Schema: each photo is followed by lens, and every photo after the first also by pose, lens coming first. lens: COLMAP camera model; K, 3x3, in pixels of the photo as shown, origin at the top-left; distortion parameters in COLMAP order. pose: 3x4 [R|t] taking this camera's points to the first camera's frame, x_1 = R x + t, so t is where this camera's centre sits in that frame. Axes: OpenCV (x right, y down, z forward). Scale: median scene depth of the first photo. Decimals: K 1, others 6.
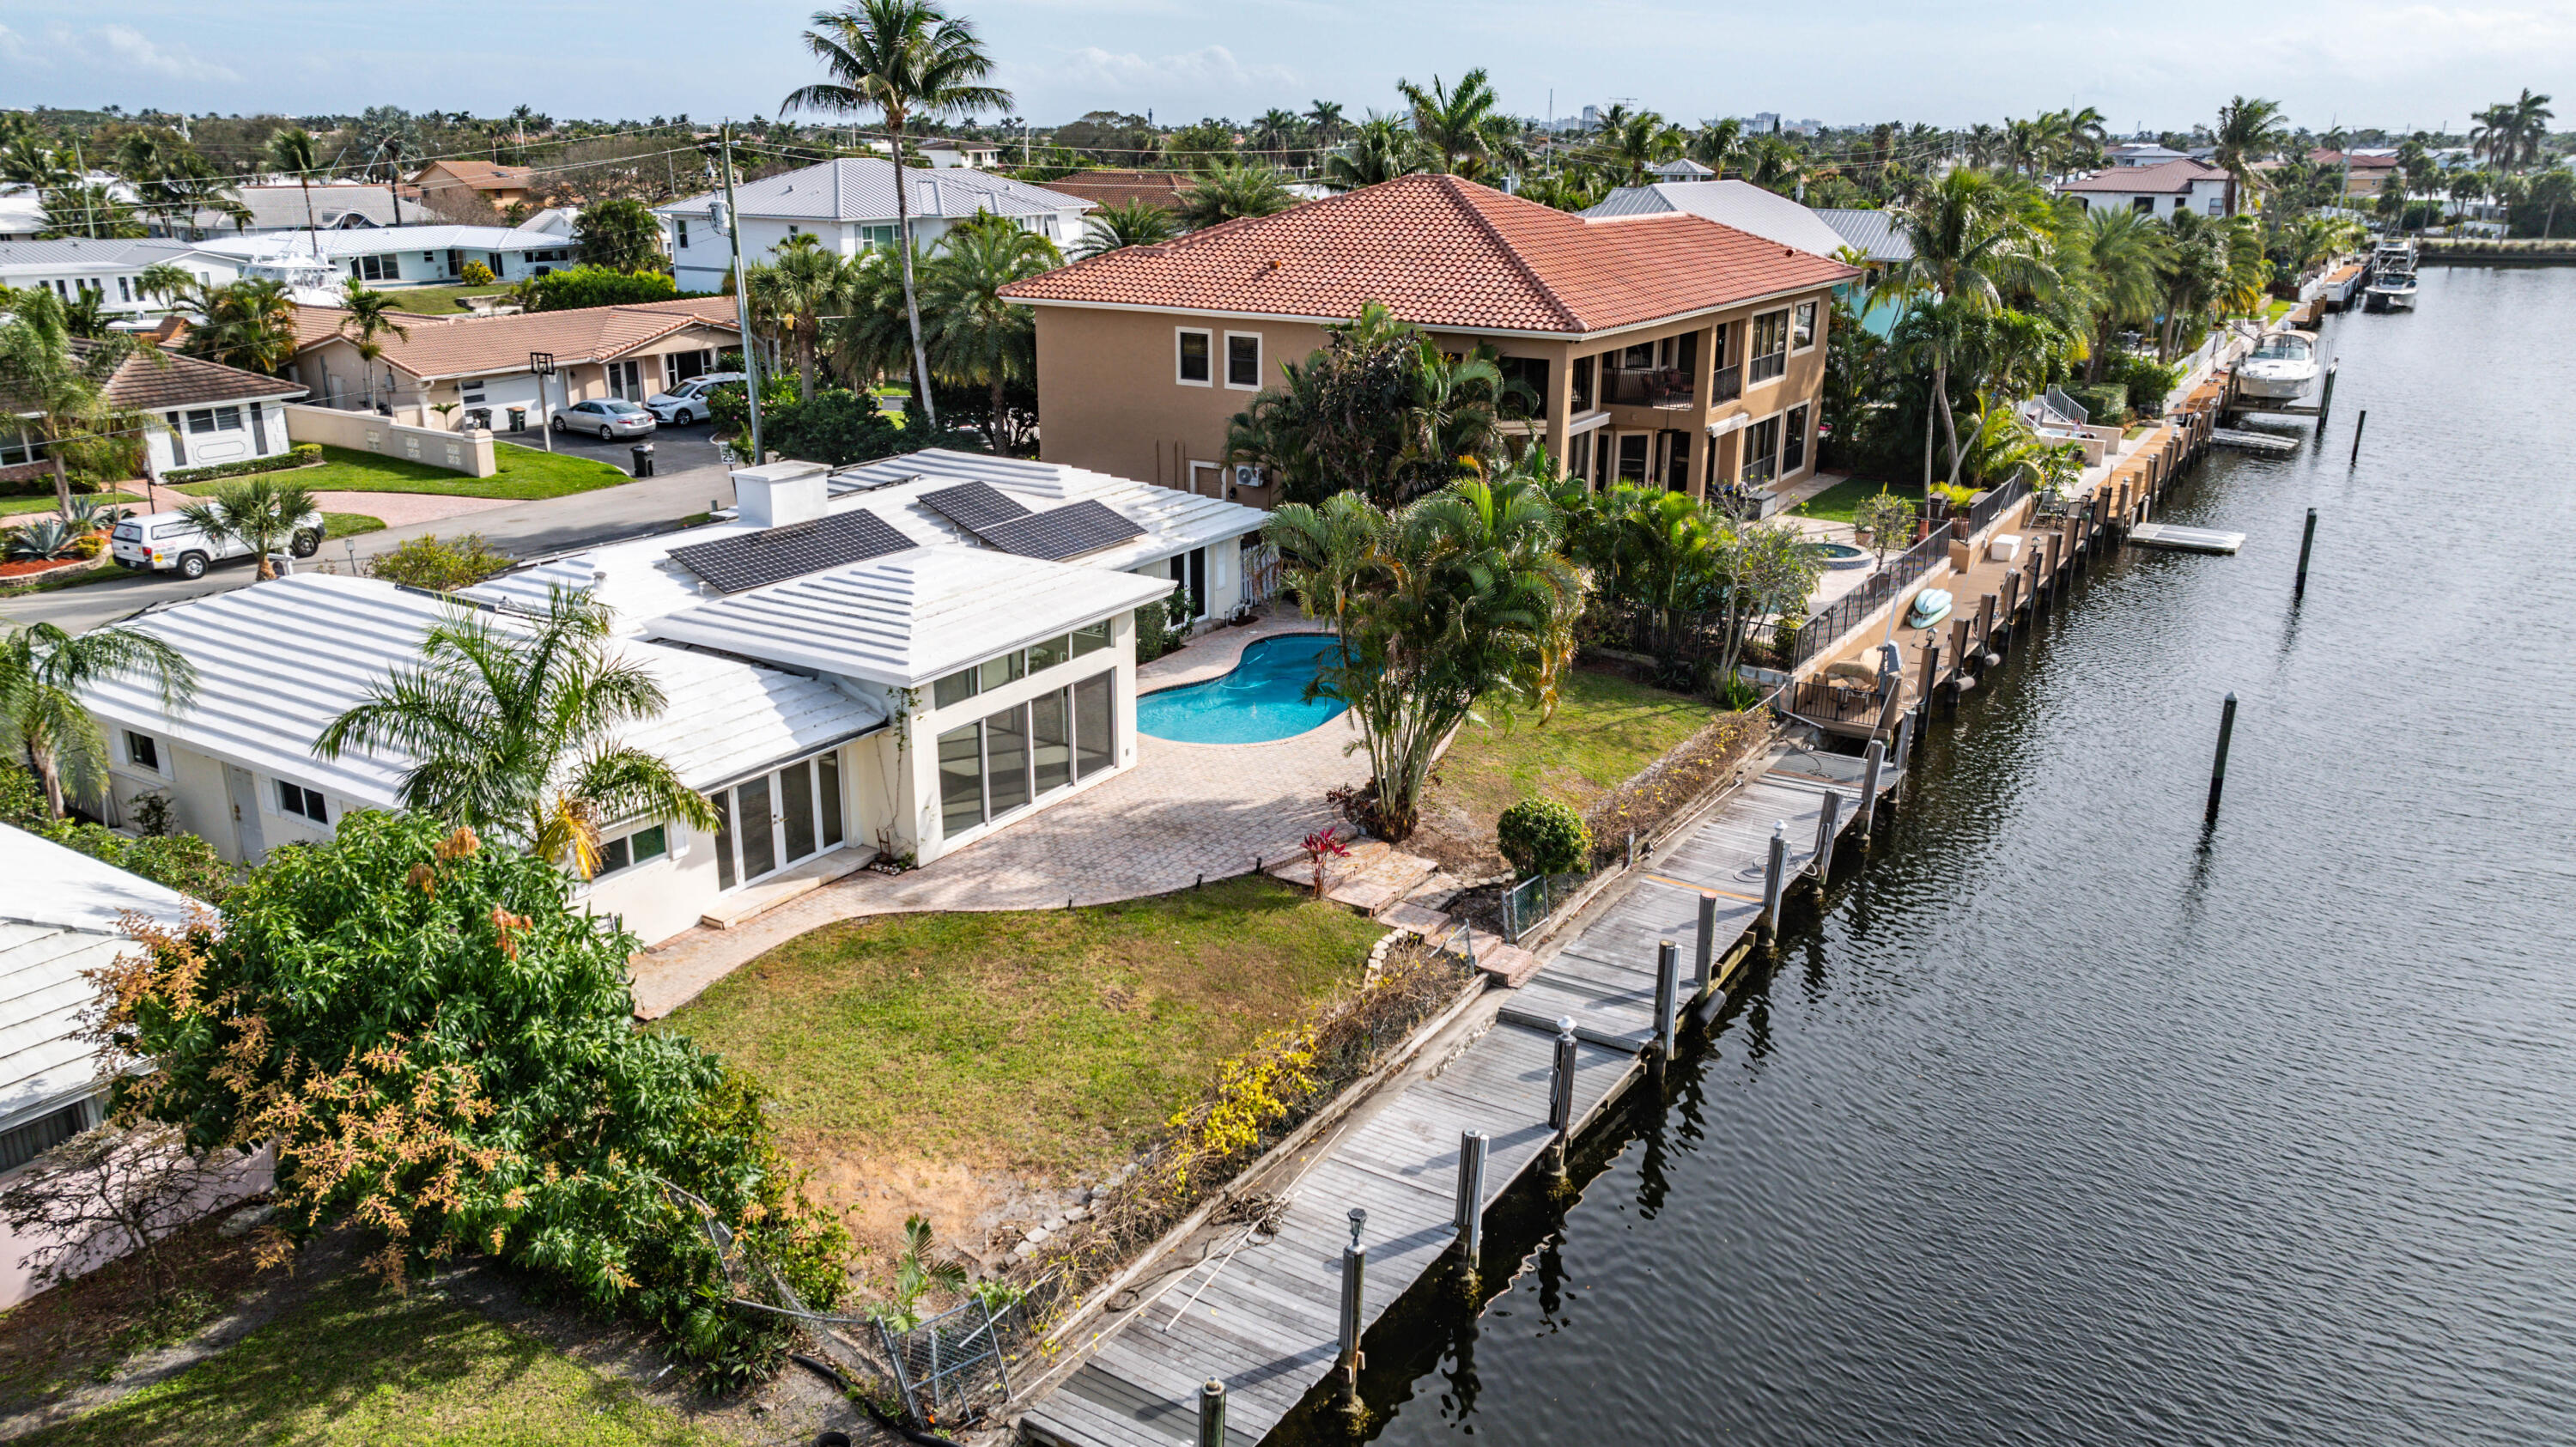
lens RADIAL K [[1800.8, 0, 1293.5], [0, 1800.8, 740.2], [0, 0, 1]] dist [-0.023034, 0.043045]
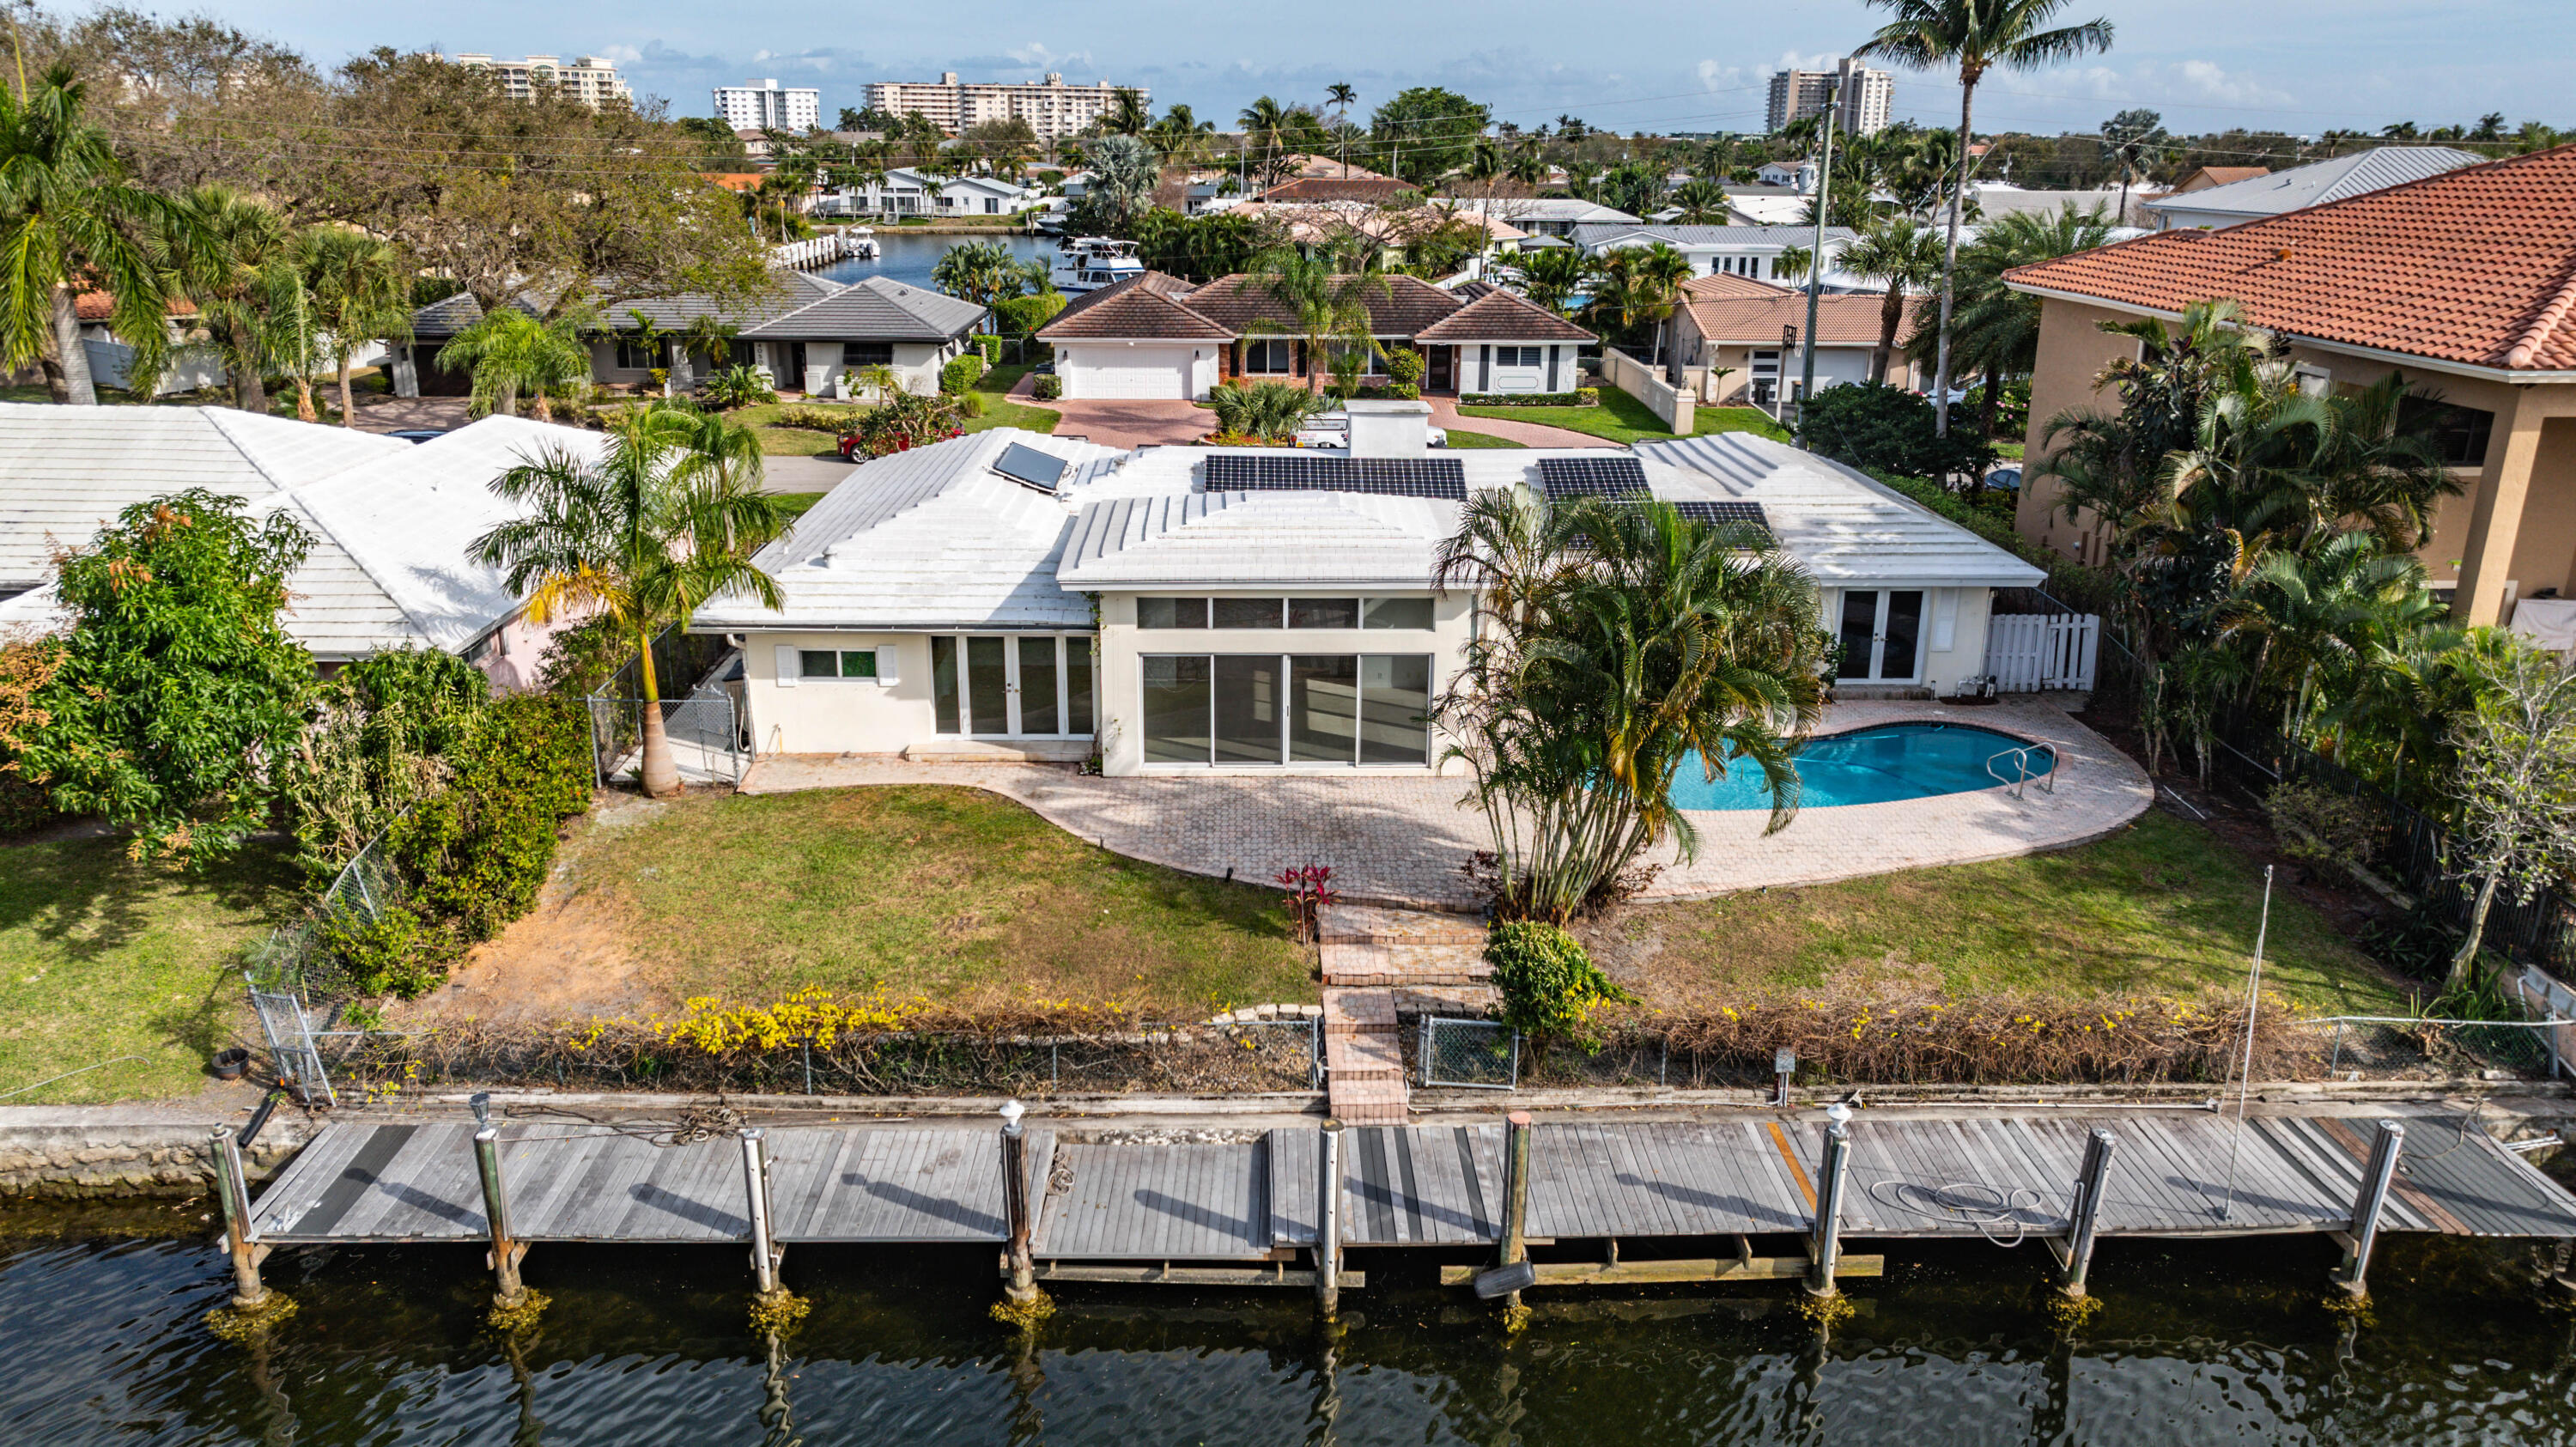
lens RADIAL K [[1800.8, 0, 1293.2], [0, 1800.8, 734.0], [0, 0, 1]] dist [-0.023034, 0.043045]
pose [[0.550443, 0.259193, -0.793619, 0.580052], [-0.270899, 0.954603, 0.123878, -0.094953], [0.789700, 0.146803, 0.595670, 0.434562]]
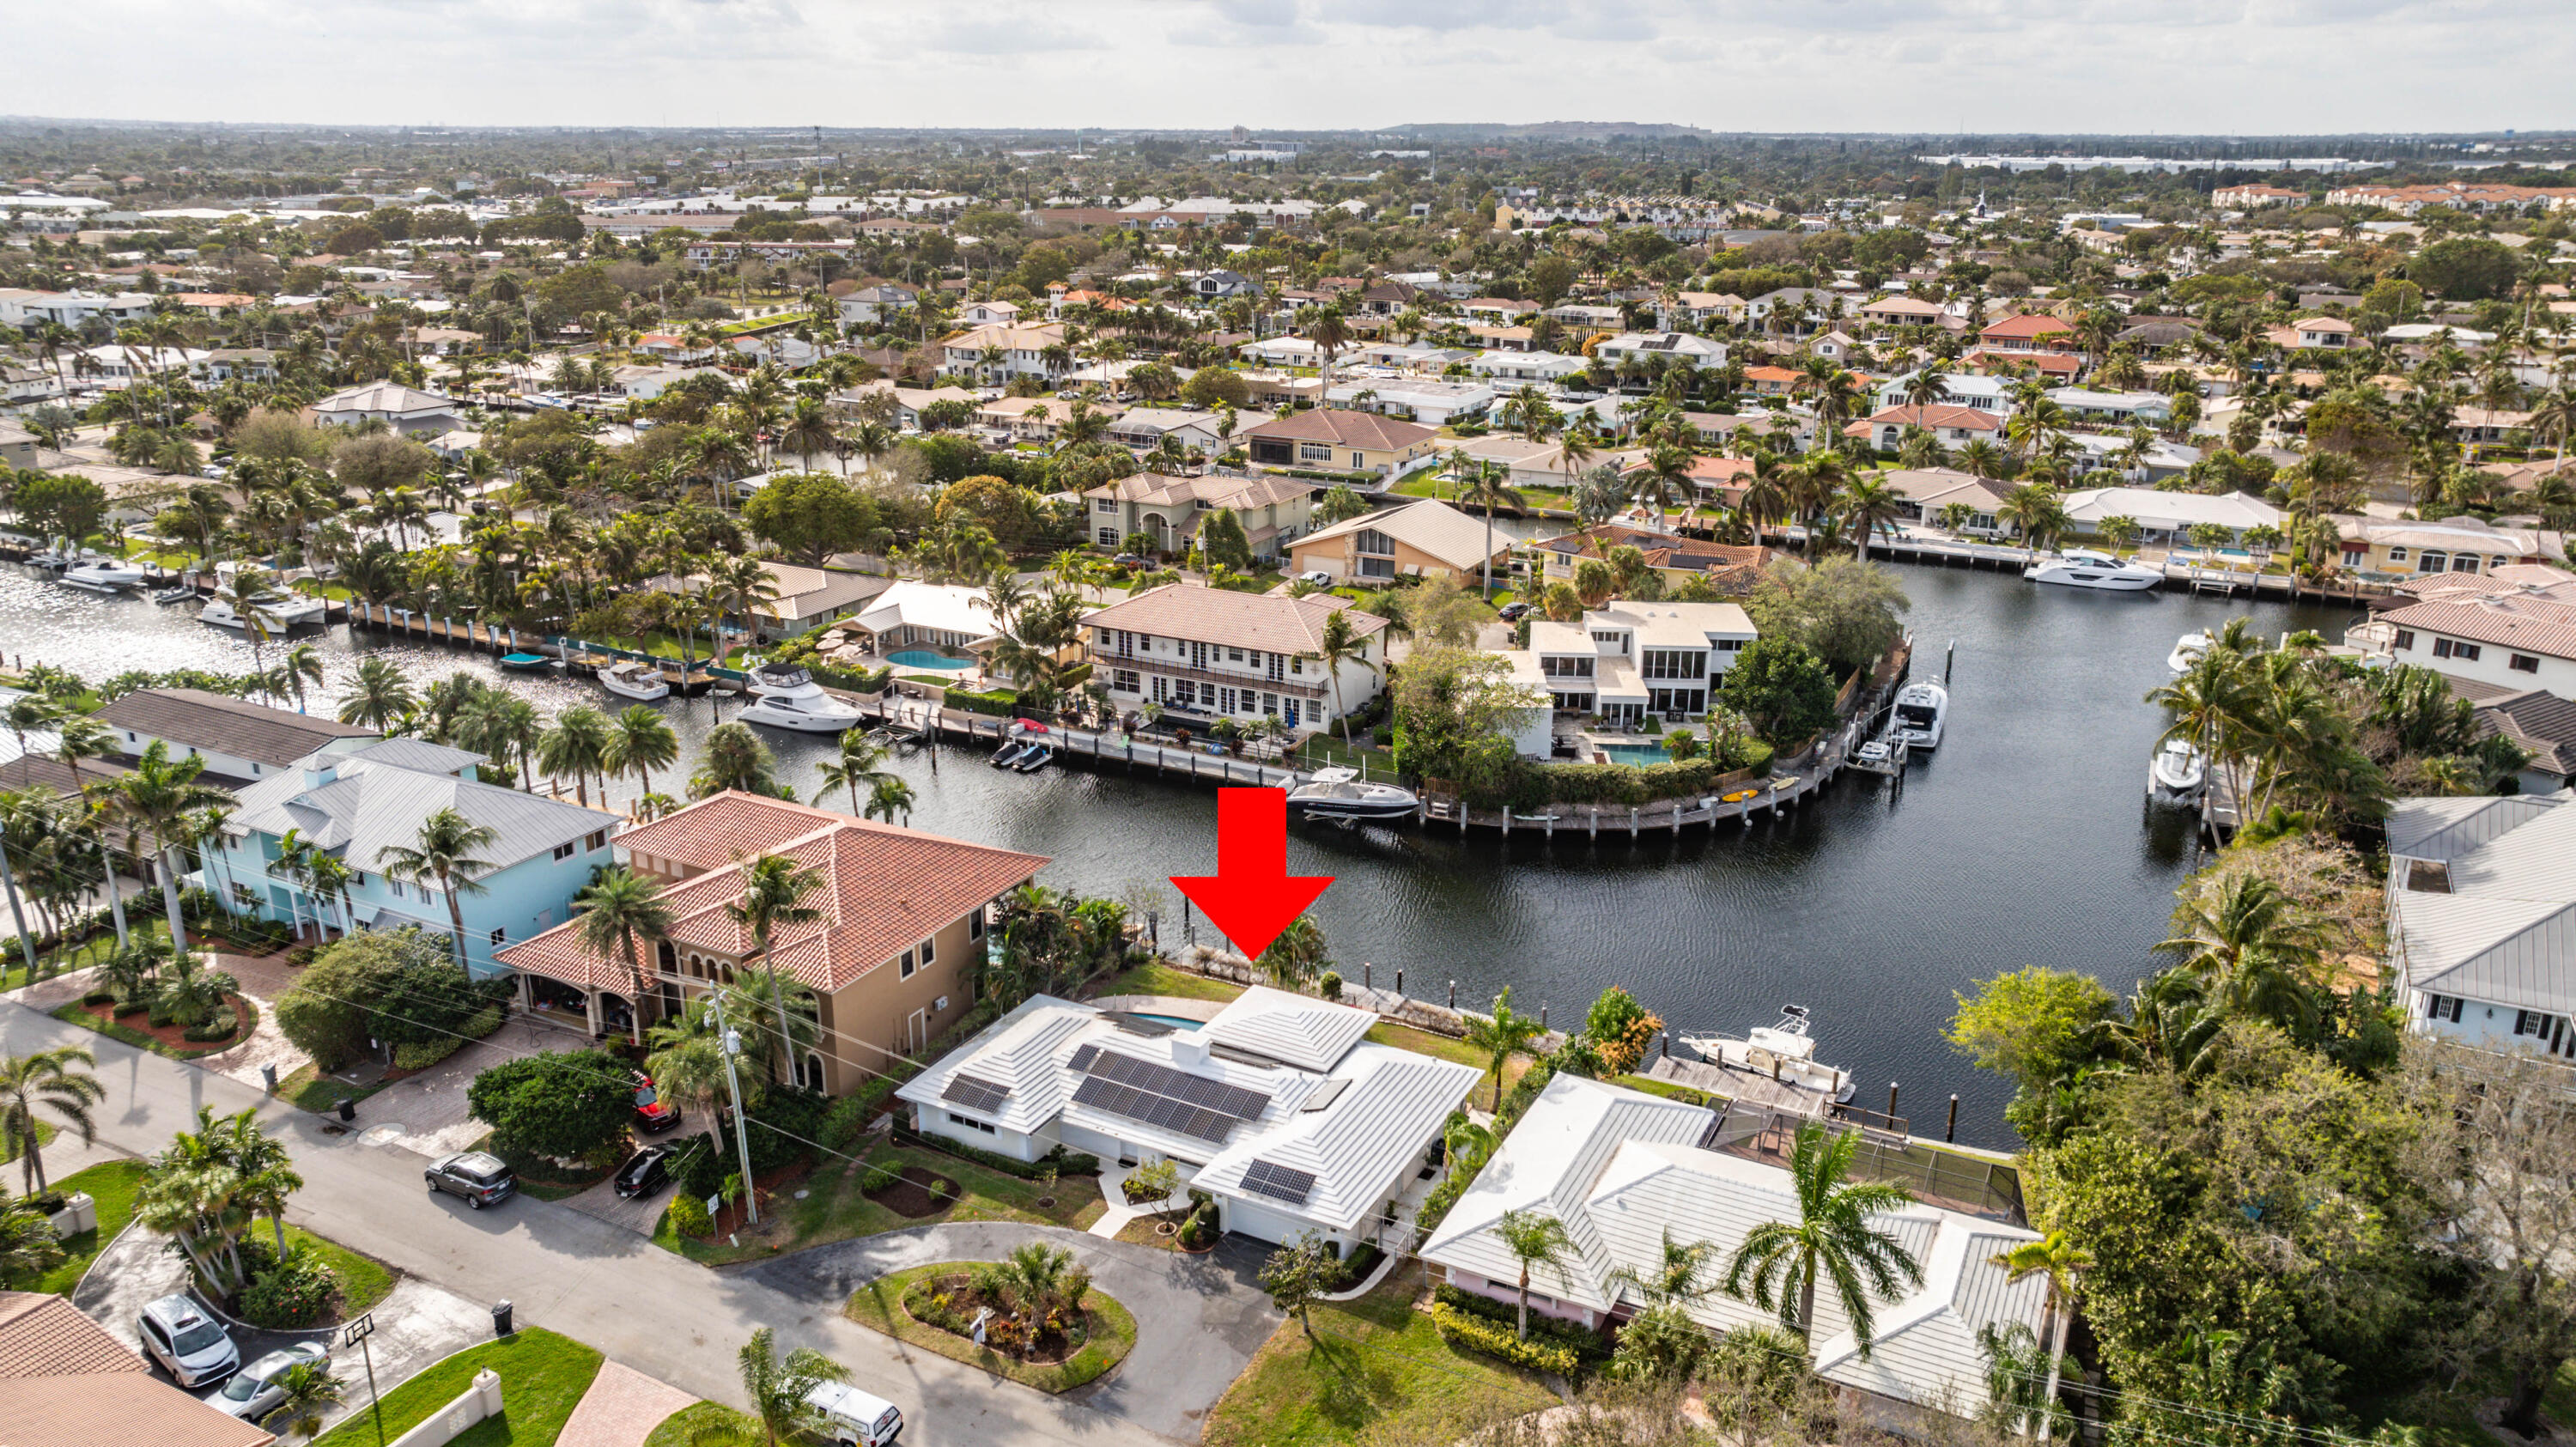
lens RADIAL K [[1800.8, 0, 1304.1], [0, 1800.8, 722.8], [0, 0, 1]] dist [-0.023034, 0.043045]
pose [[-0.079958, -0.322083, 0.943329, -2.635929], [0.315974, 0.889365, 0.330440, -1.379506], [-0.945393, 0.324489, 0.030658, 0.719413]]
